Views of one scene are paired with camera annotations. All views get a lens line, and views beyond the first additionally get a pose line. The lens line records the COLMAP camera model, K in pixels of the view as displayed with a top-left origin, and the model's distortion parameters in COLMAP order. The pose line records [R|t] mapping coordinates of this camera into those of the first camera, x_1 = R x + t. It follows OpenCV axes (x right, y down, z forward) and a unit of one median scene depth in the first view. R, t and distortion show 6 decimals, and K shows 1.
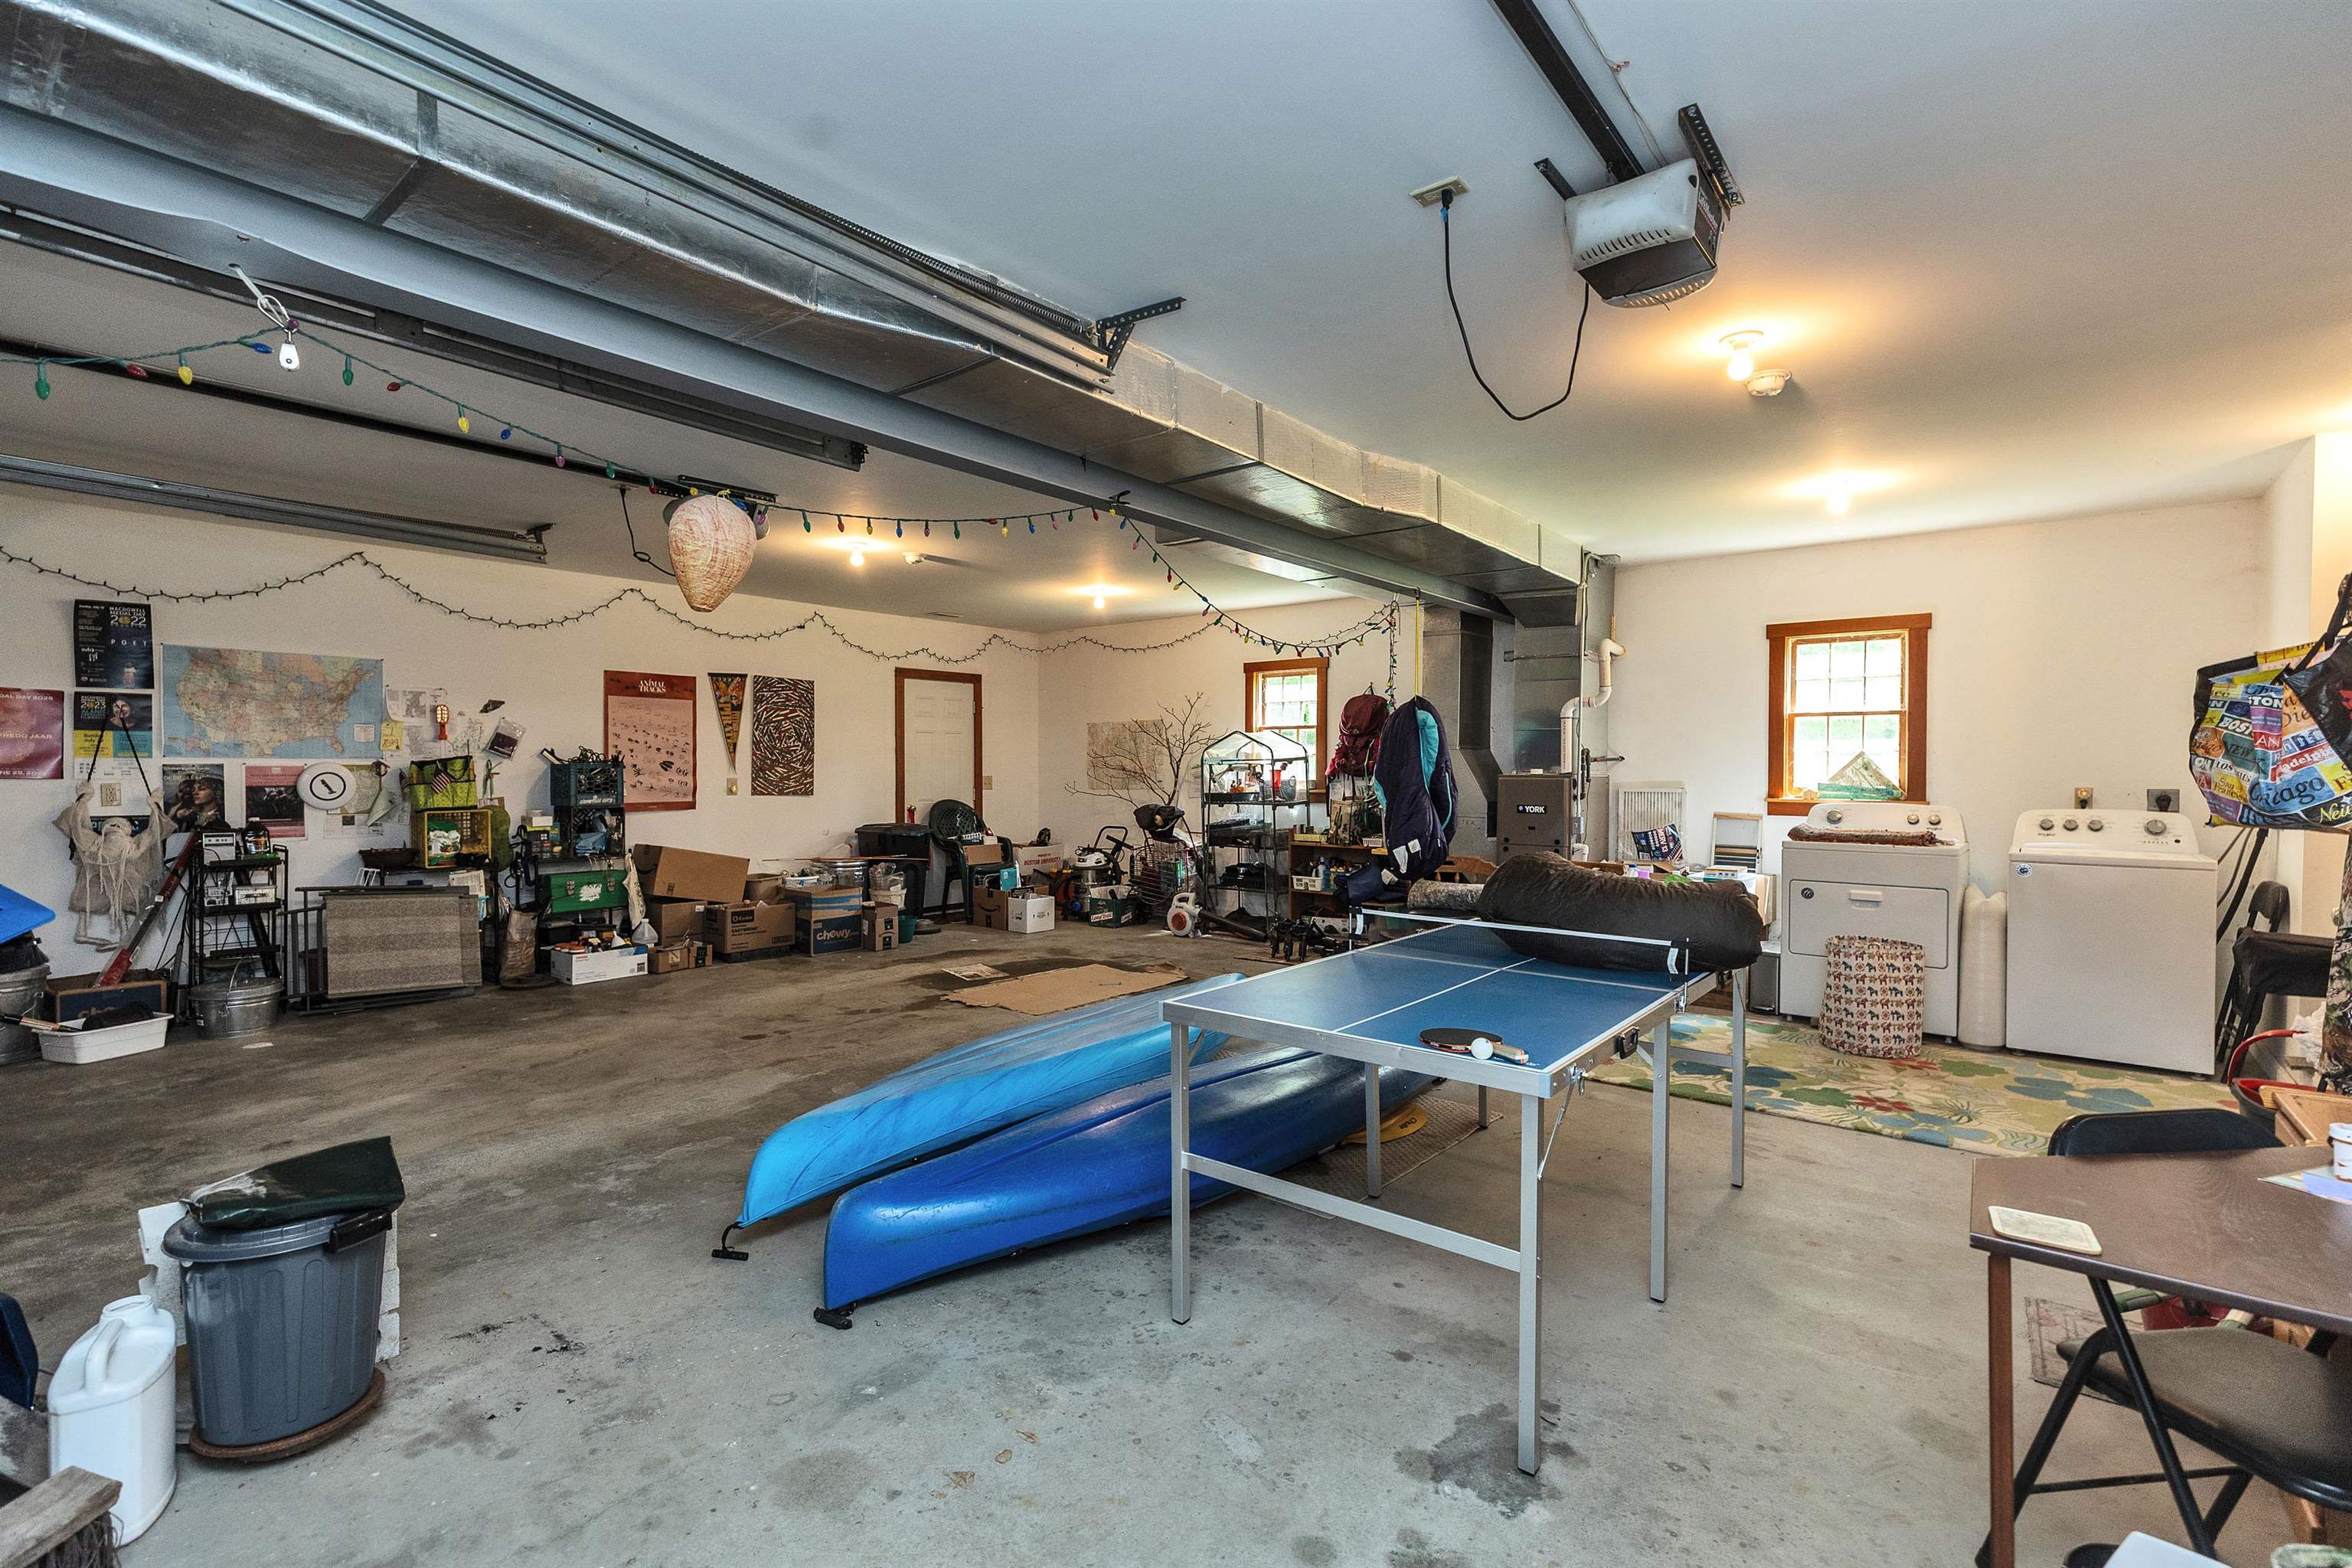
lens RADIAL K [[1071.3, 0, 1178.7], [0, 1071.3, 783.1], [0, 0, 1]] dist [0.003001, -0.000230]
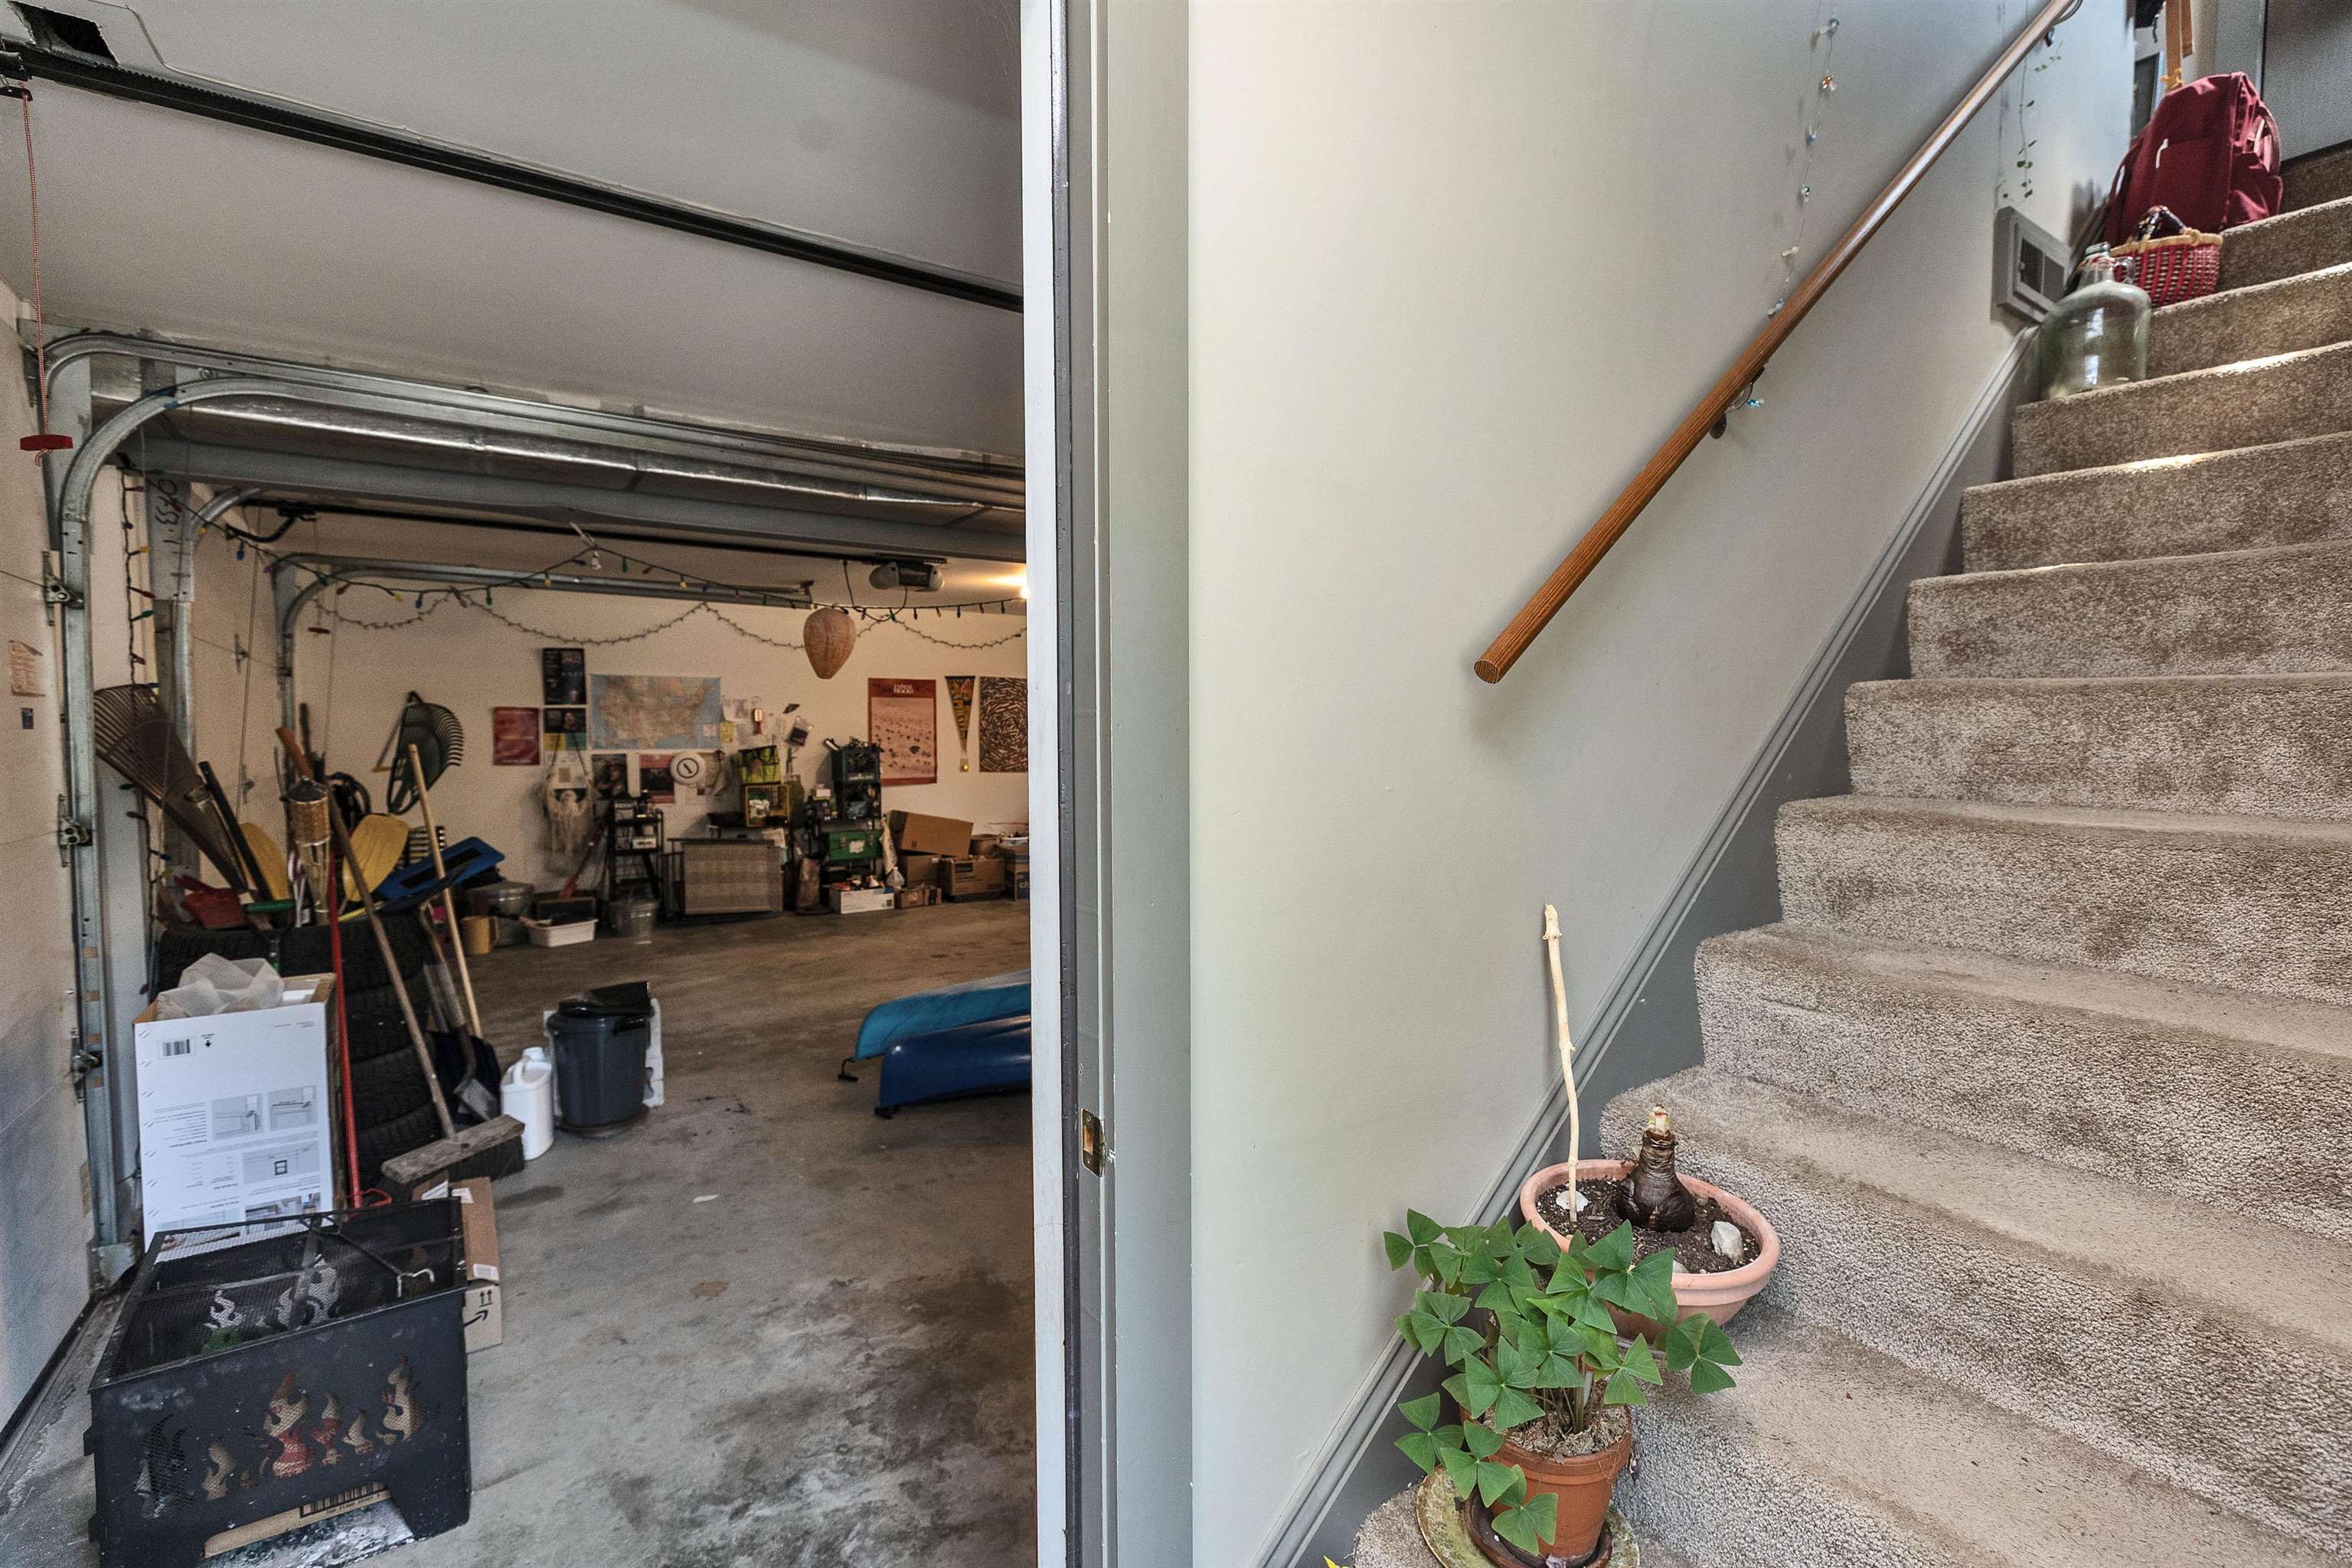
lens RADIAL K [[1071.3, 0, 1175.7], [0, 1071.3, 783.2], [0, 0, 1]] dist [0.003001, -0.000230]
pose [[0.956854, 0.010426, -0.290383, 0.261739], [0.000613, 0.999281, 0.037897, -0.032256], [0.290570, -0.036440, 0.956160, -0.193254]]
